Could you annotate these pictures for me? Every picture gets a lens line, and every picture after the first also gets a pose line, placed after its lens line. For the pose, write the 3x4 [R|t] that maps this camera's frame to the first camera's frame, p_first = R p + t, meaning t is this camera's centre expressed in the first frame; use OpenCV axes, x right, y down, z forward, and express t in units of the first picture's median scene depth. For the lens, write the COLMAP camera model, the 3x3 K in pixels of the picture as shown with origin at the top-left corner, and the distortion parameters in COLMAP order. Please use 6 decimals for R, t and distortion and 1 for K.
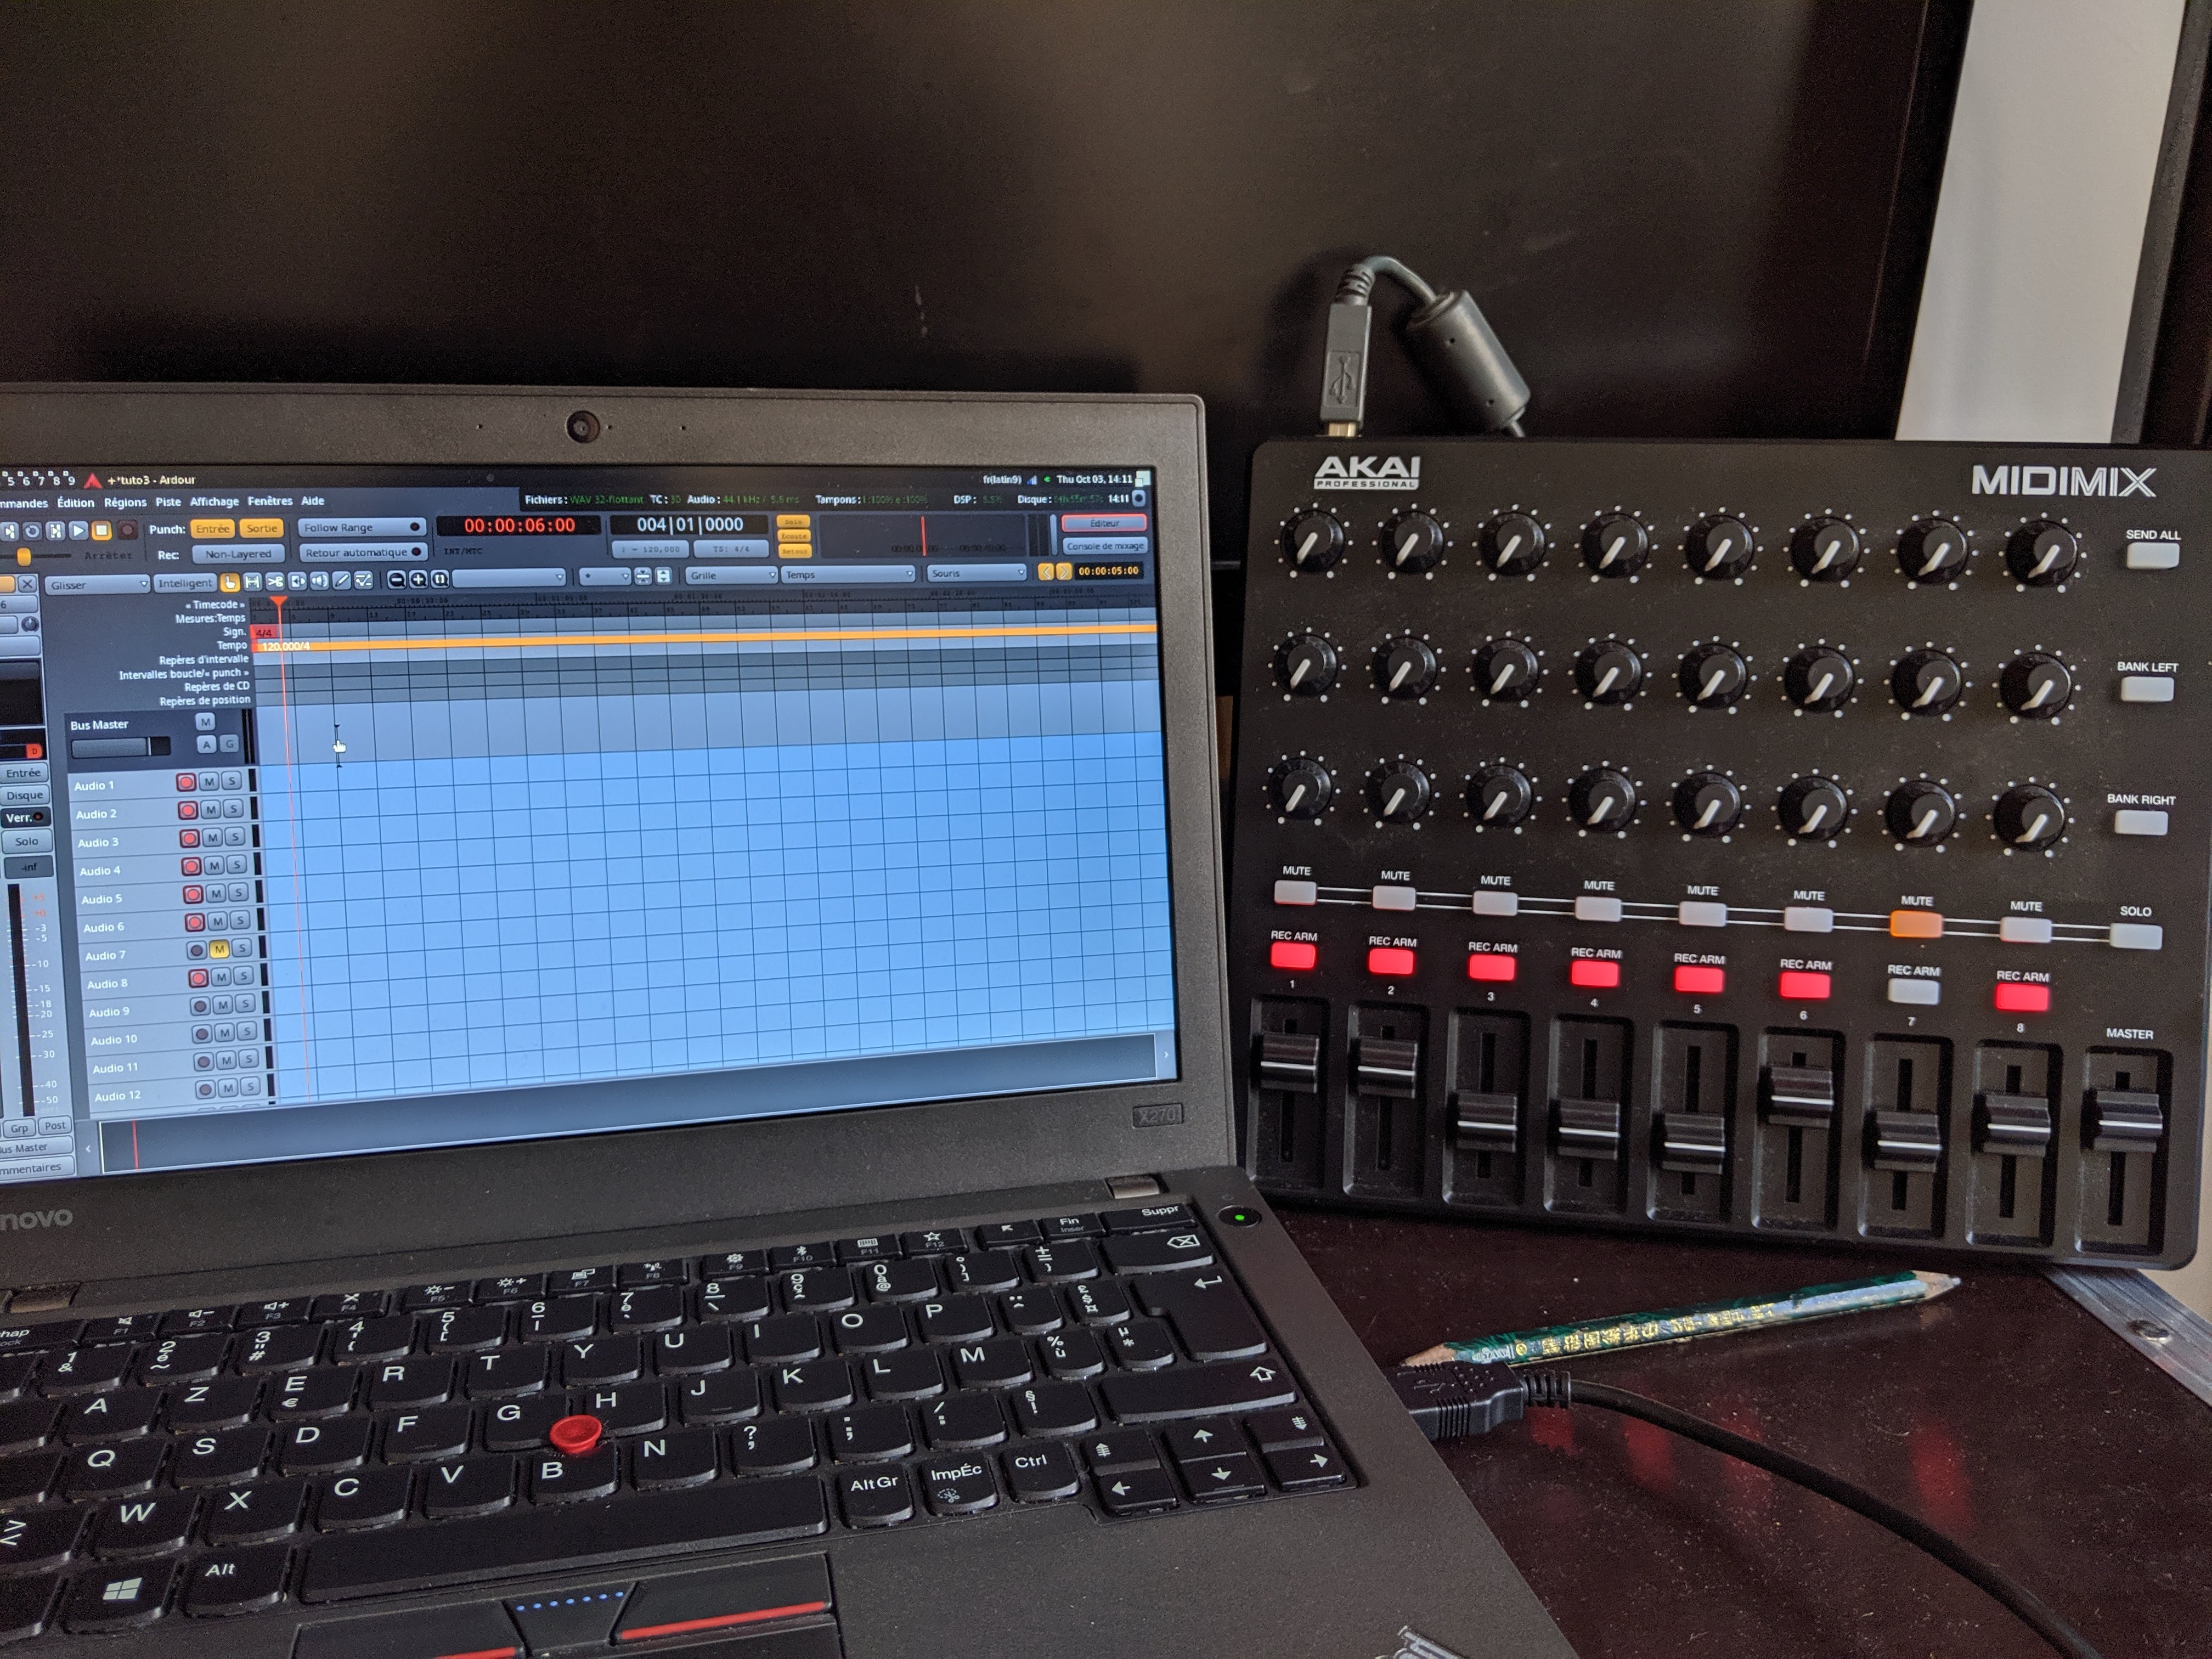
lens RADIAL K [[1740.9, 0, 1078.3], [0, 1740.9, 826.6], [0, 0, 1]] dist [0.036454, -0.089627]
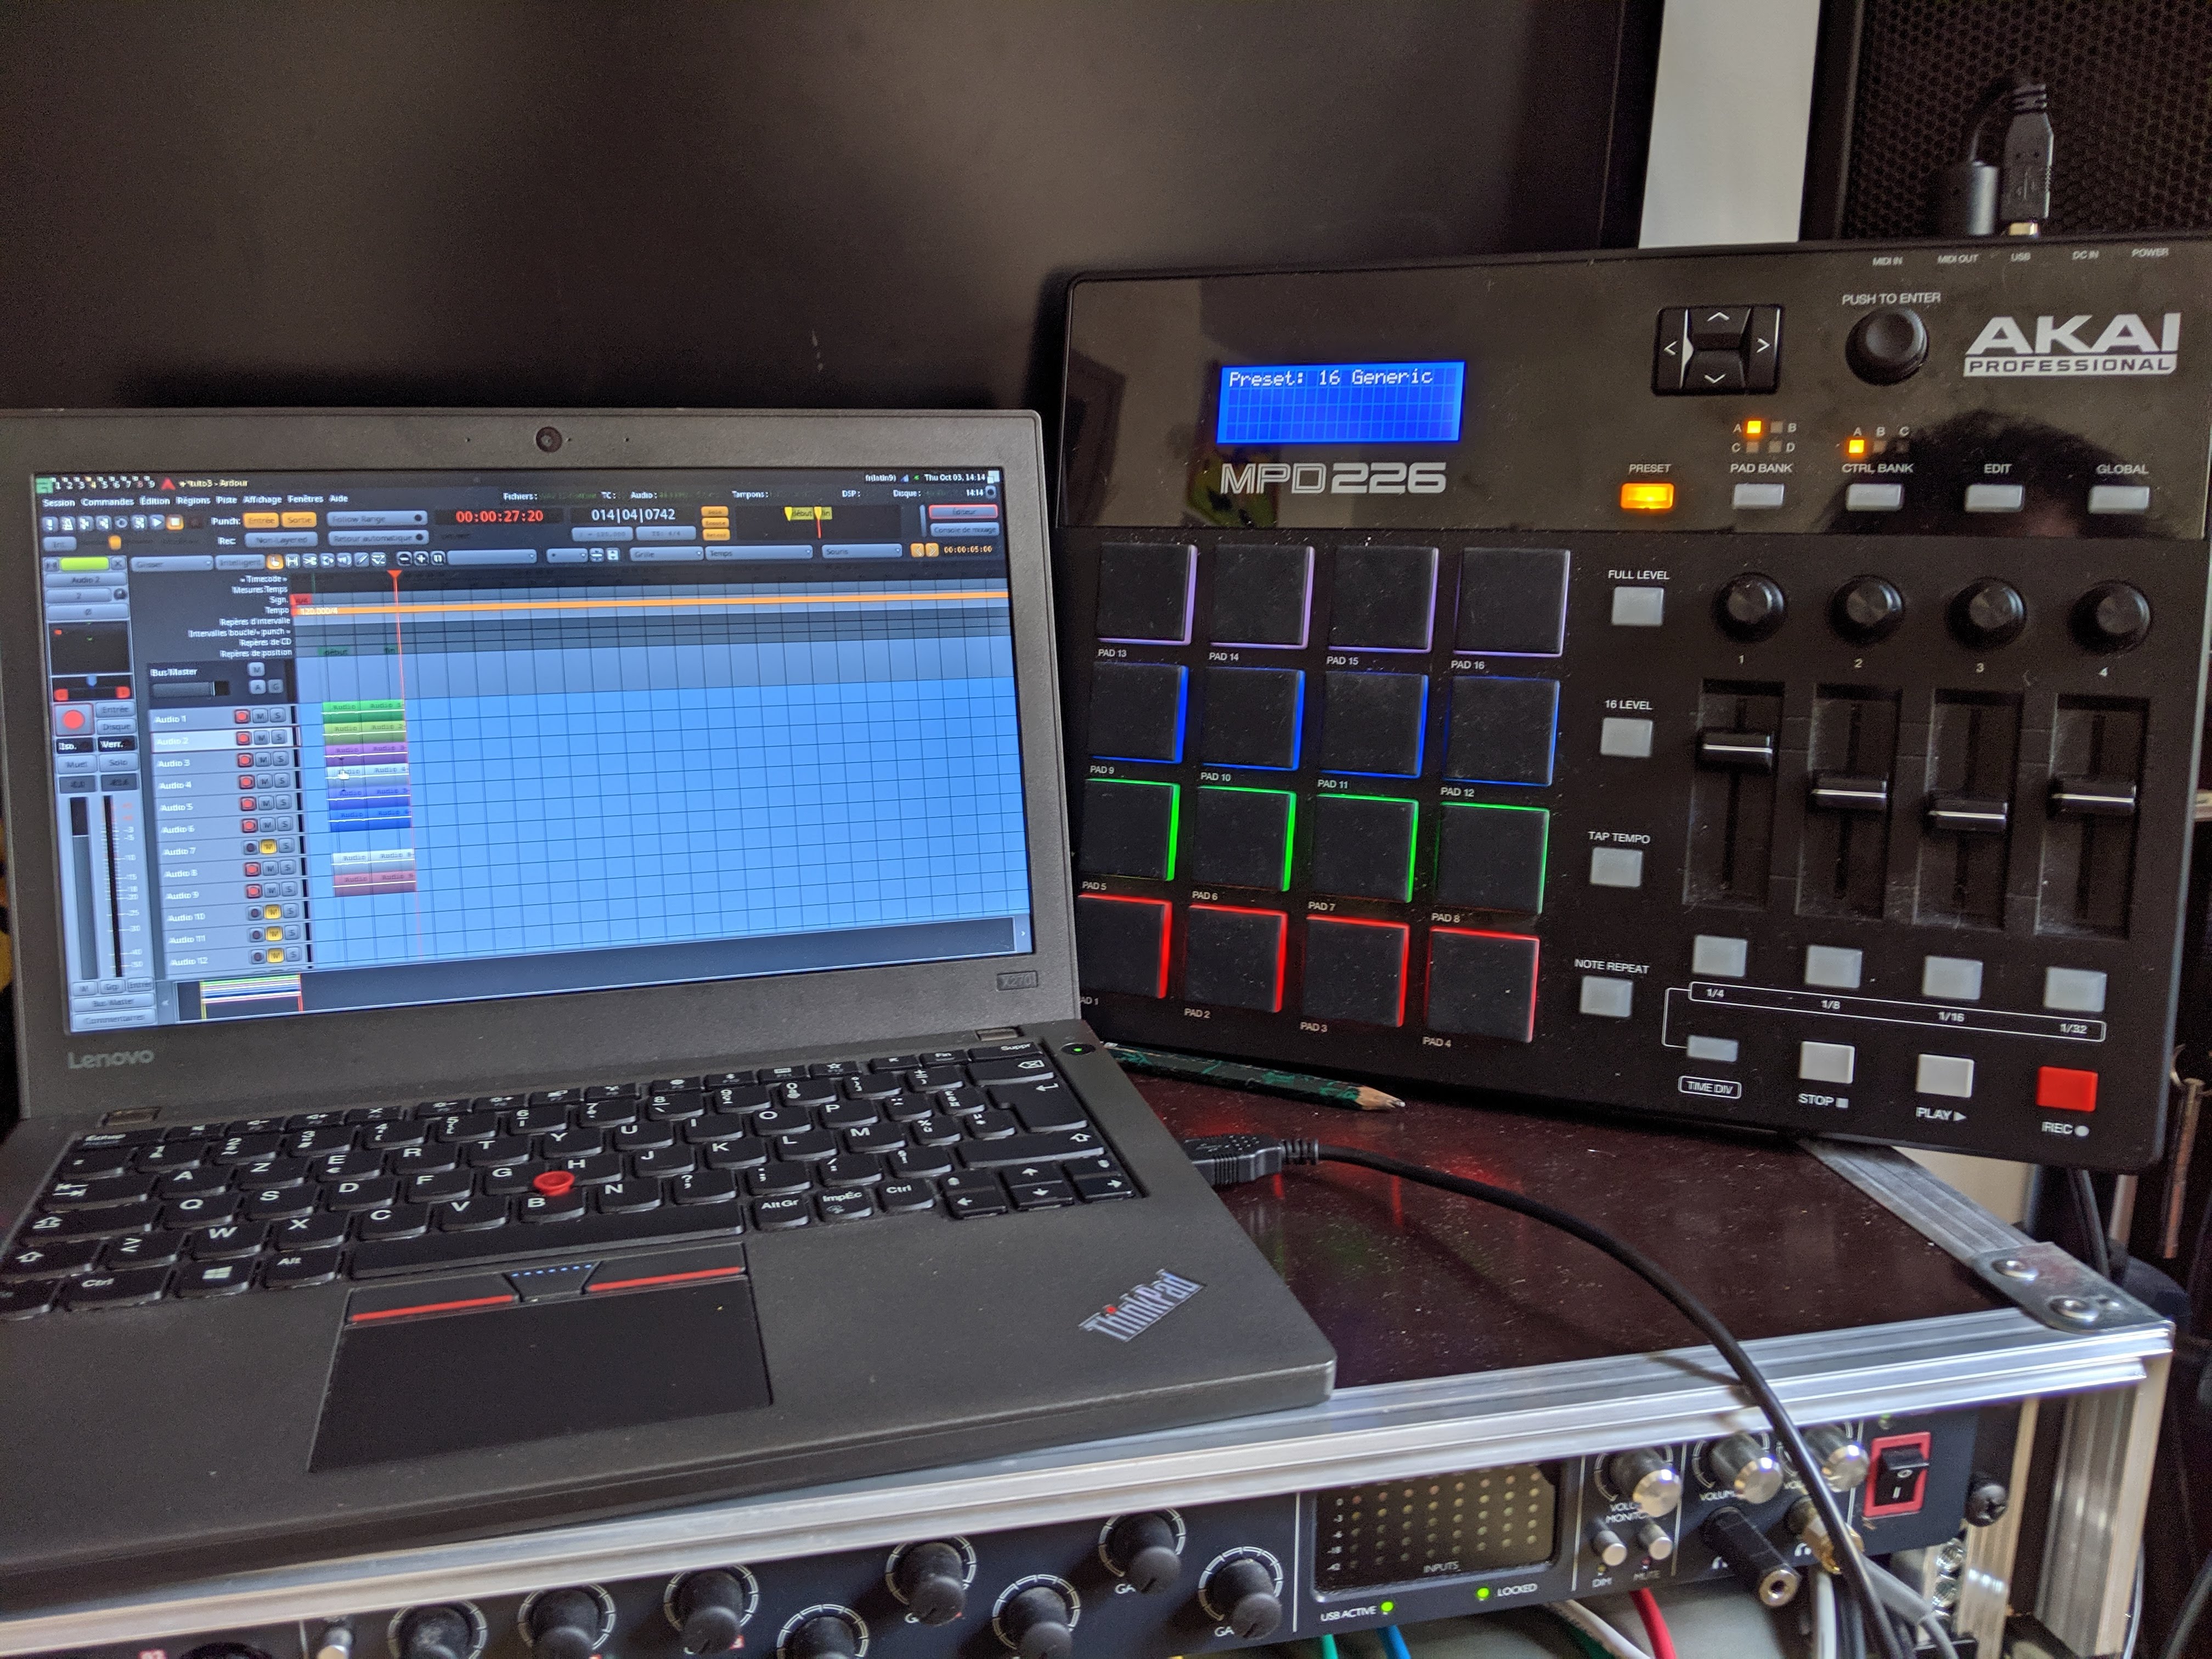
lens RADIAL K [[1740.9, 0, 1052.4], [0, 1740.9, 838.8], [0, 0, 1]] dist [0.036454, -0.089627]
pose [[0.999656, -0.025457, 0.006305, 0.074560], [0.025686, 0.998896, -0.039339, 0.130047], [-0.005296, 0.039487, 0.999206, -0.283043]]
